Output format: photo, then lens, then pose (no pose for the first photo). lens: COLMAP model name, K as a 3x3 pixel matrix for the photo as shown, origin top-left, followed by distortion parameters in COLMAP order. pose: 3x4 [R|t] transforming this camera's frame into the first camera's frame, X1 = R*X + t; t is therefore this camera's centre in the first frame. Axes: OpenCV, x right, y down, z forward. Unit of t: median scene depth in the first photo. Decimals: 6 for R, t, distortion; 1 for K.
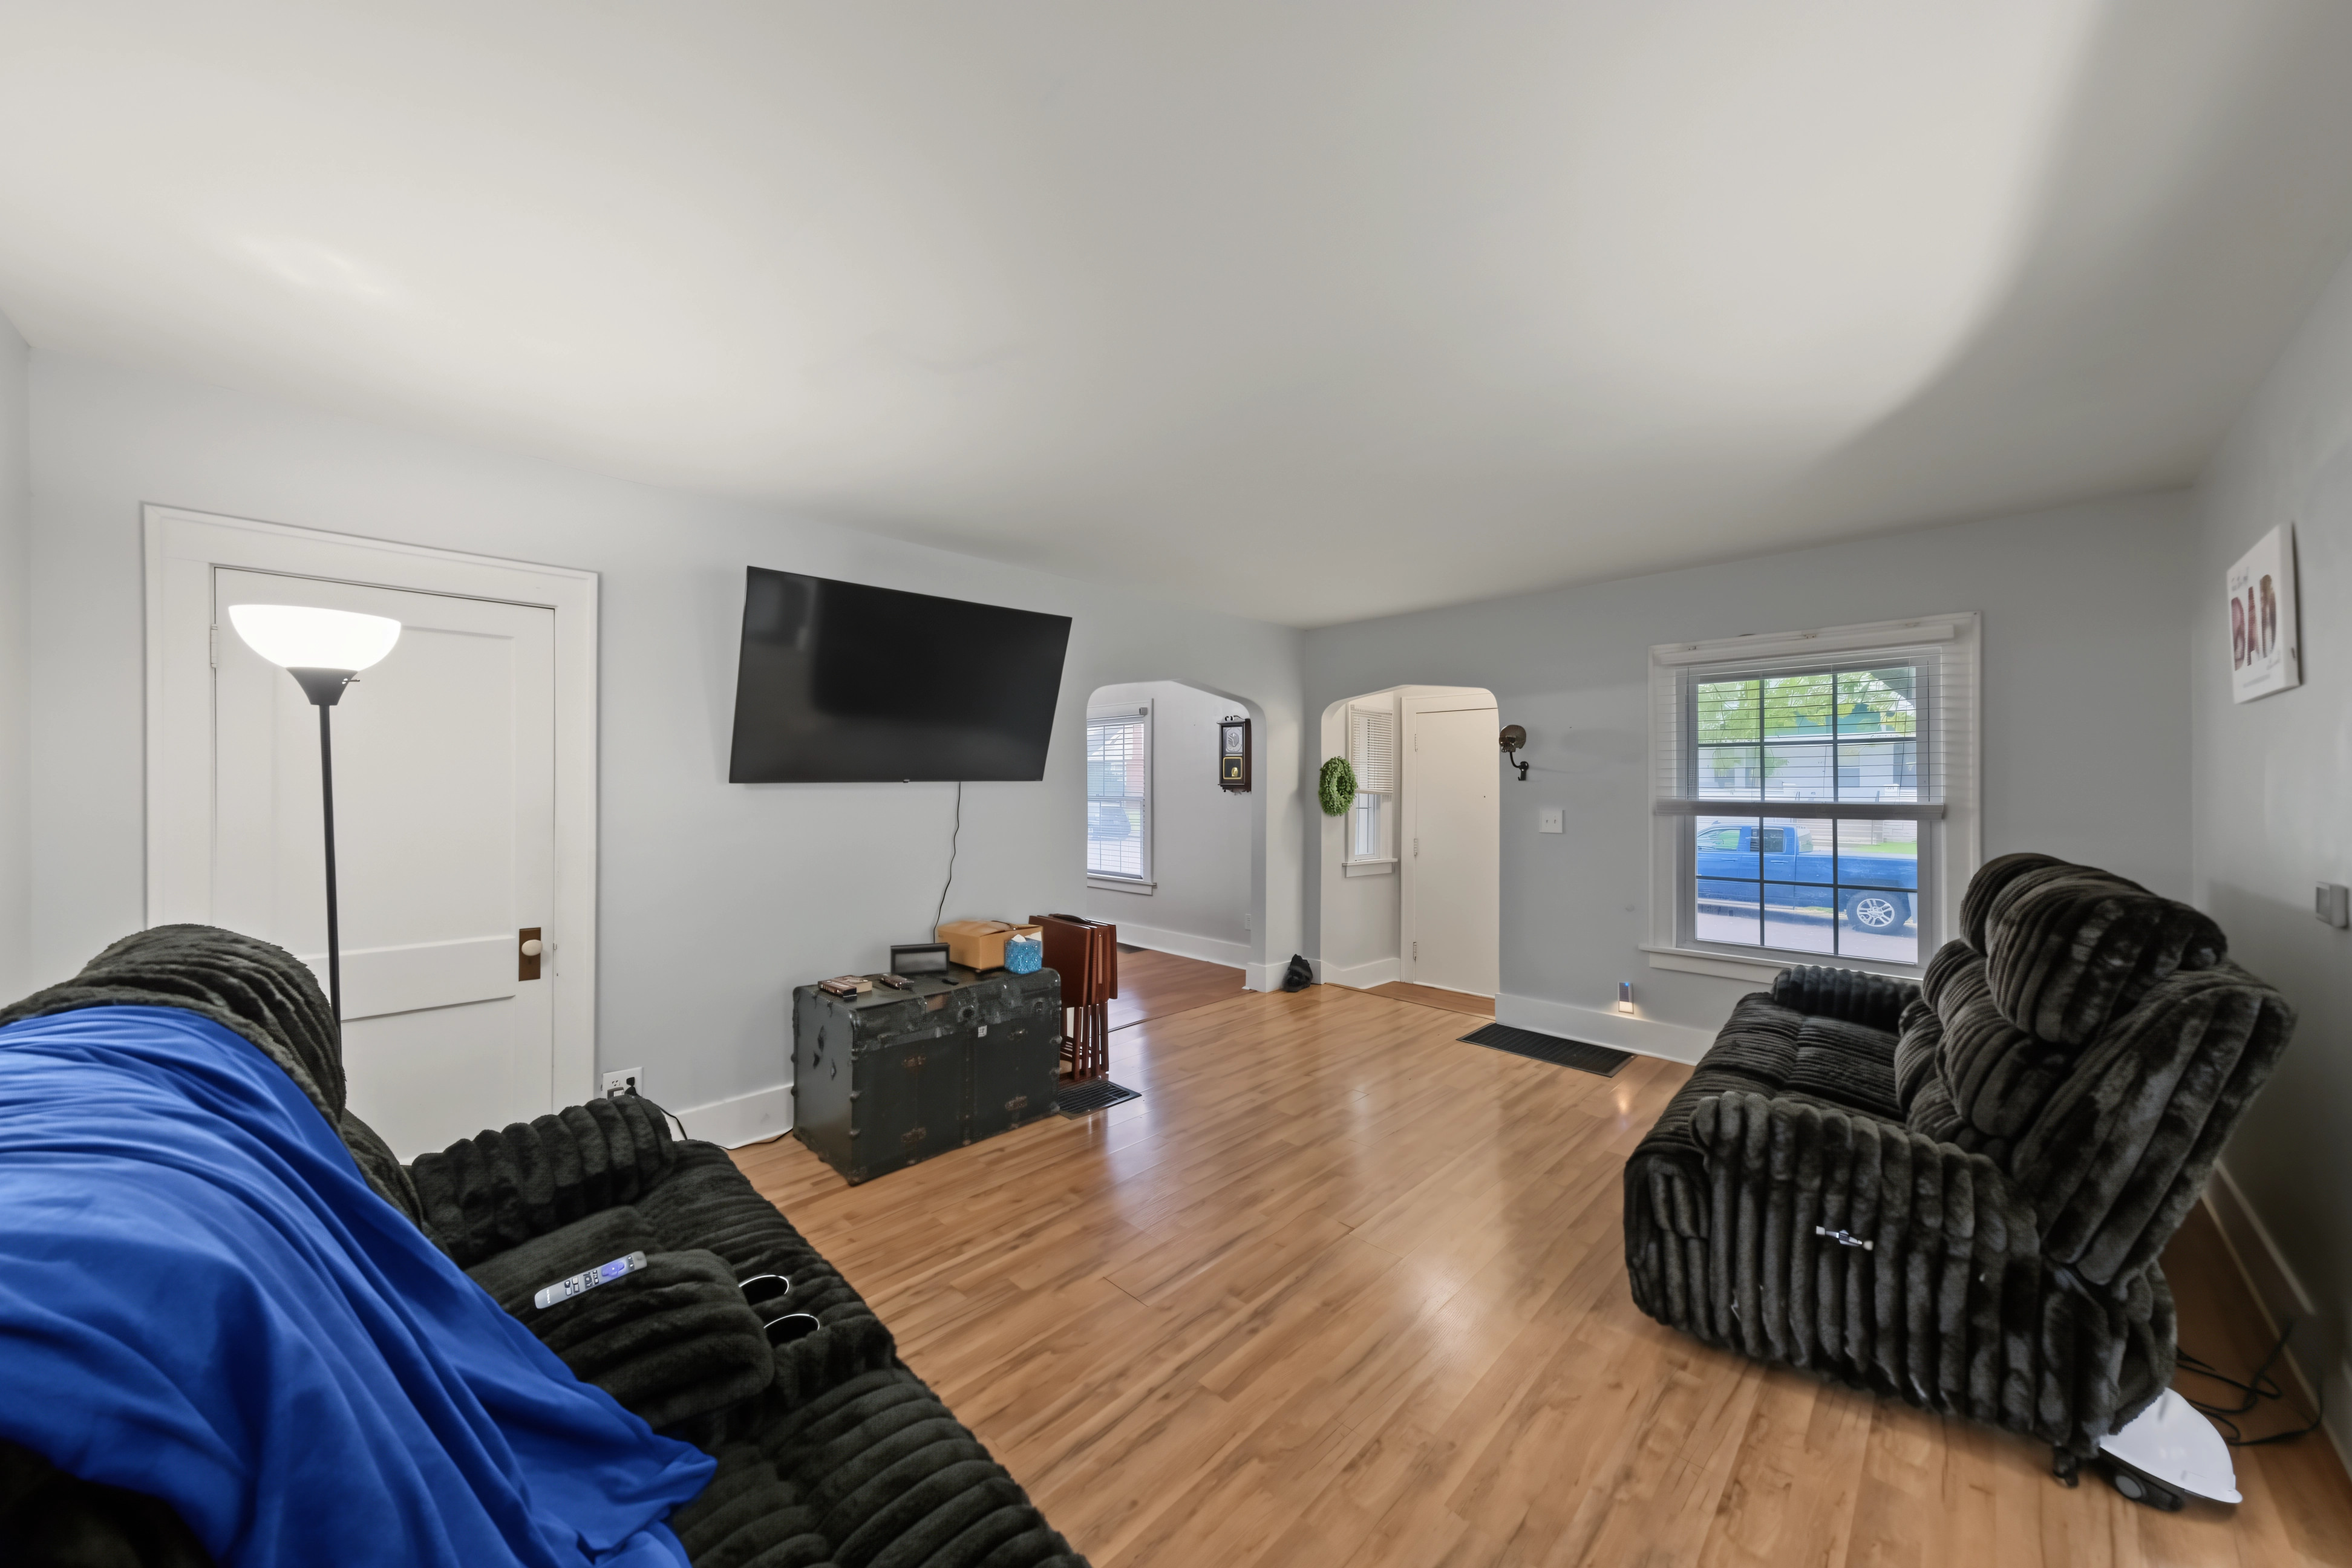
lens RADIAL K [[814.9, 0, 1169.1], [0, 814.9, 795.2], [0, 0, 1]] dist [-0.012222, 0.004440]
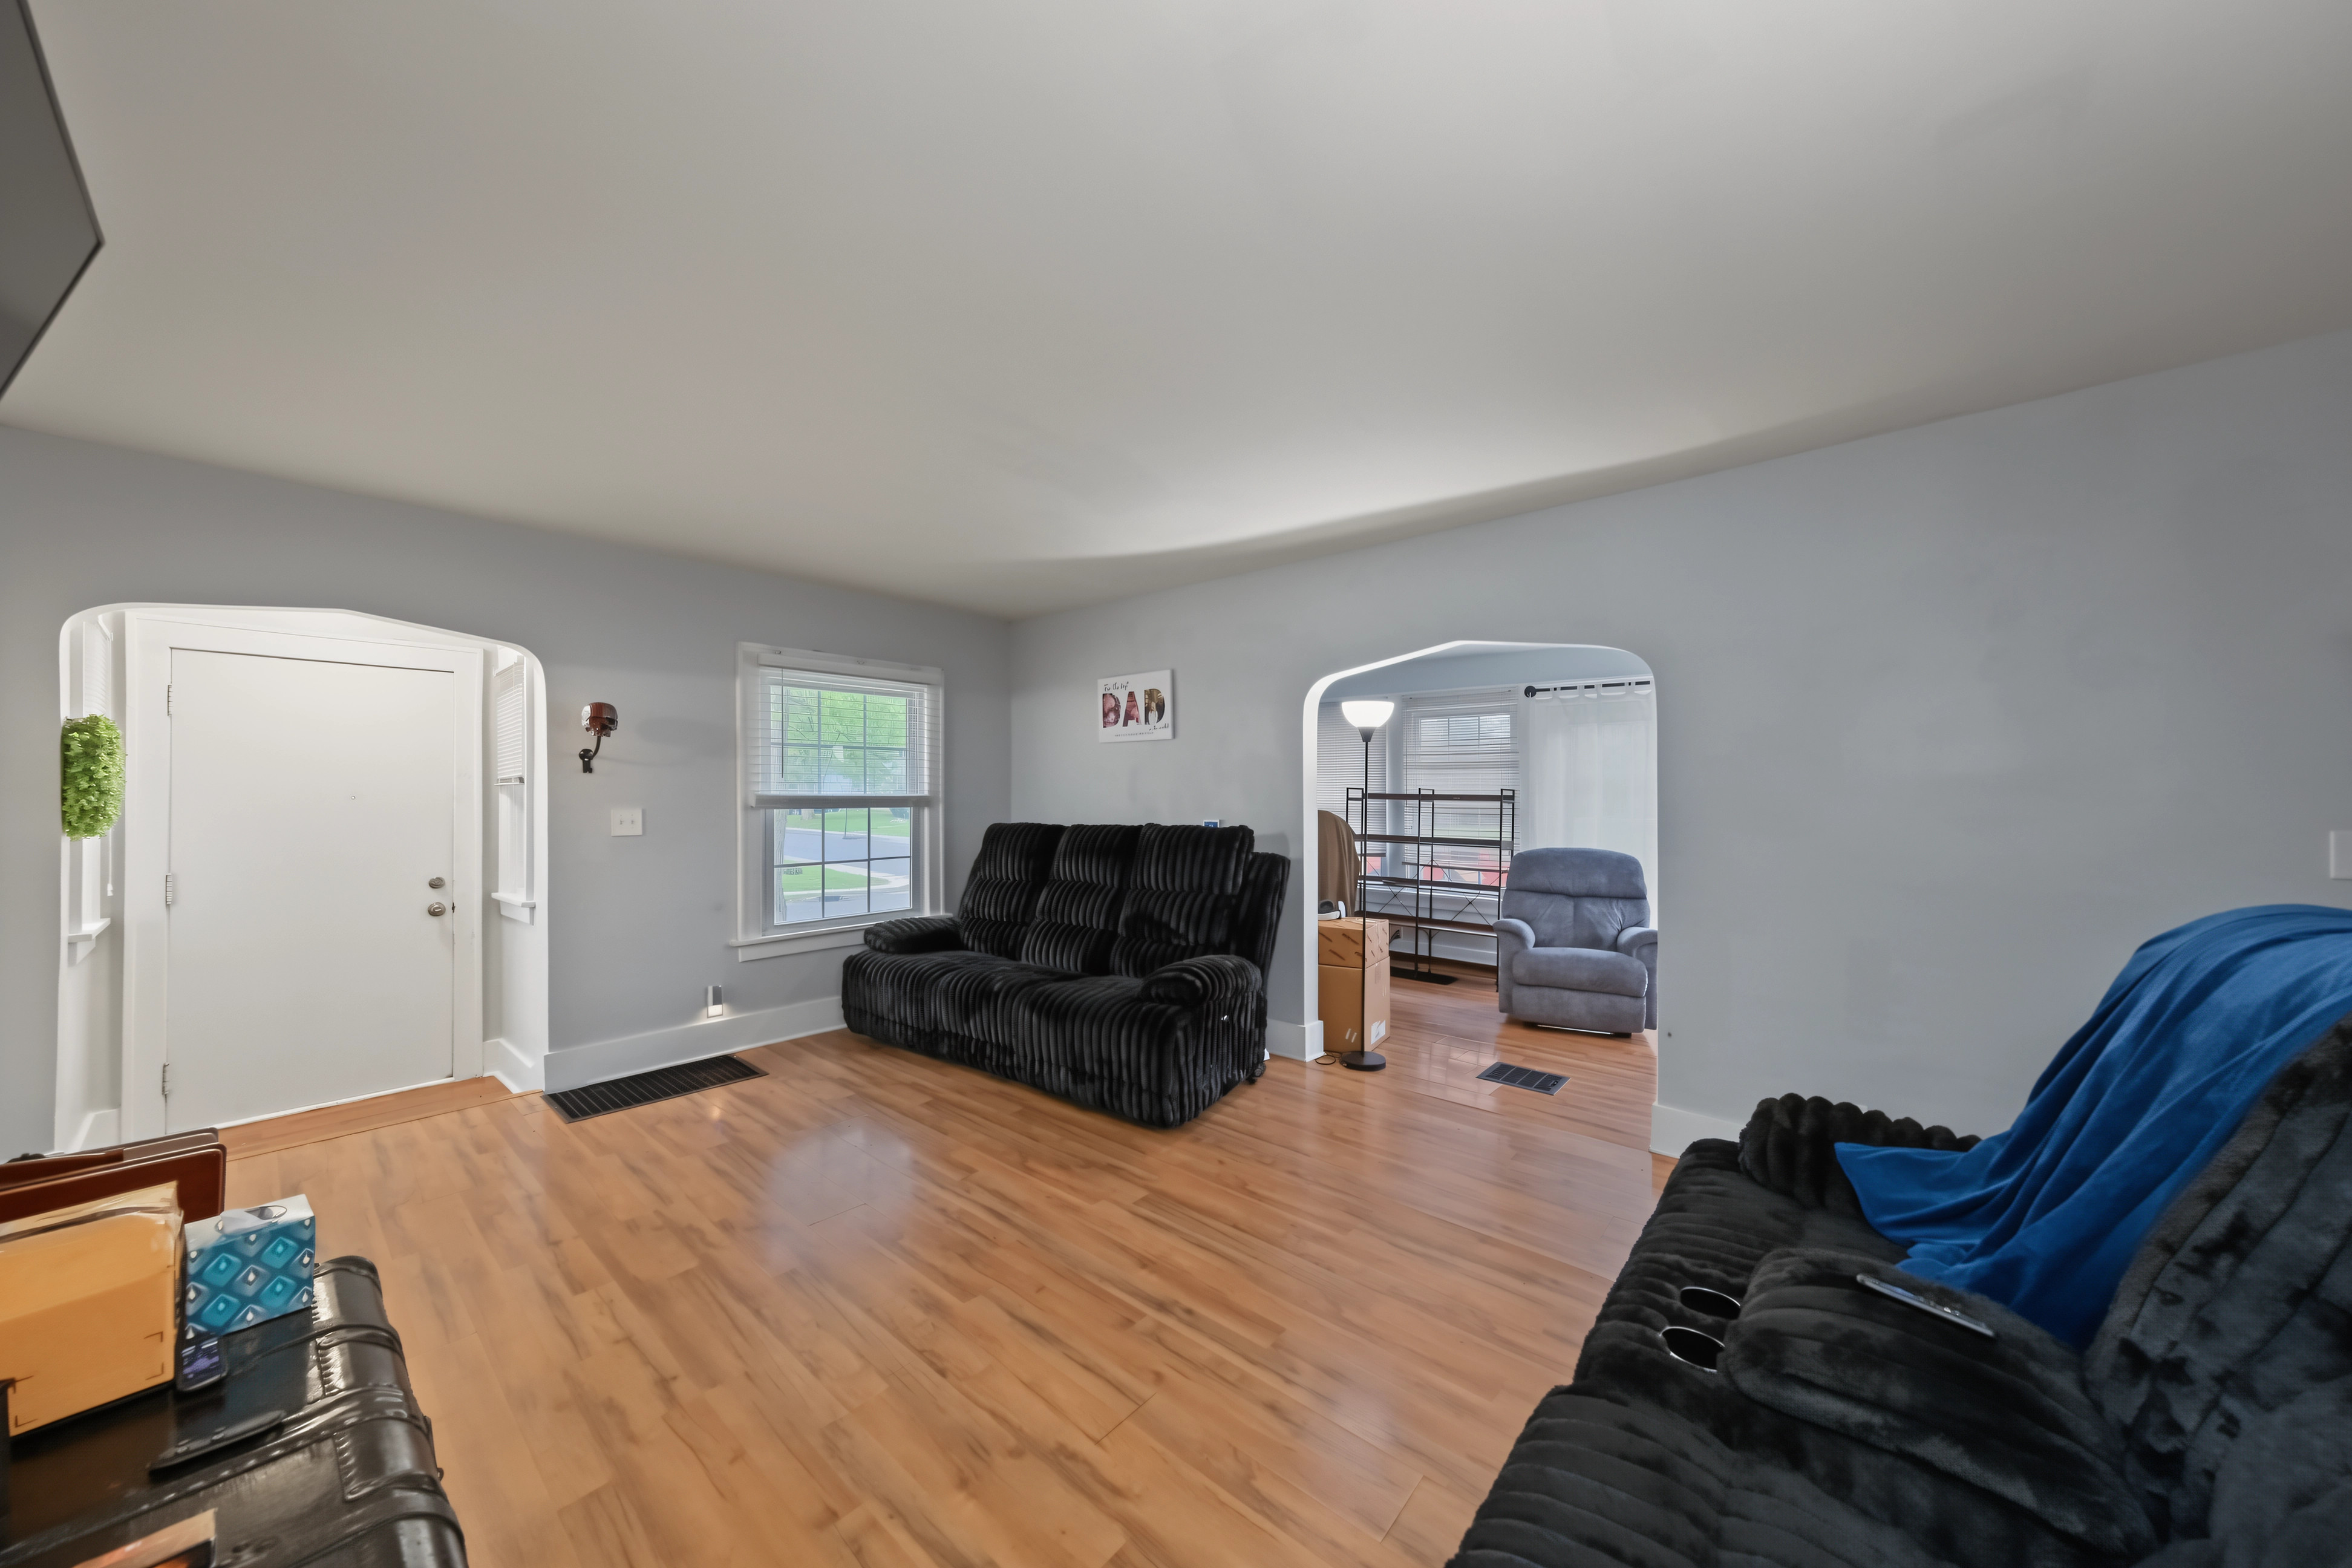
lens RADIAL K [[814.9, 0, 1169.1], [0, 814.9, 795.2], [0, 0, 1]] dist [-0.012222, 0.004440]
pose [[-0.089264, -0.002268, 0.996005, -0.550202], [0.012362, 0.999918, 0.003385, 0.011784], [-0.995931, 0.012614, -0.089229, 0.683428]]
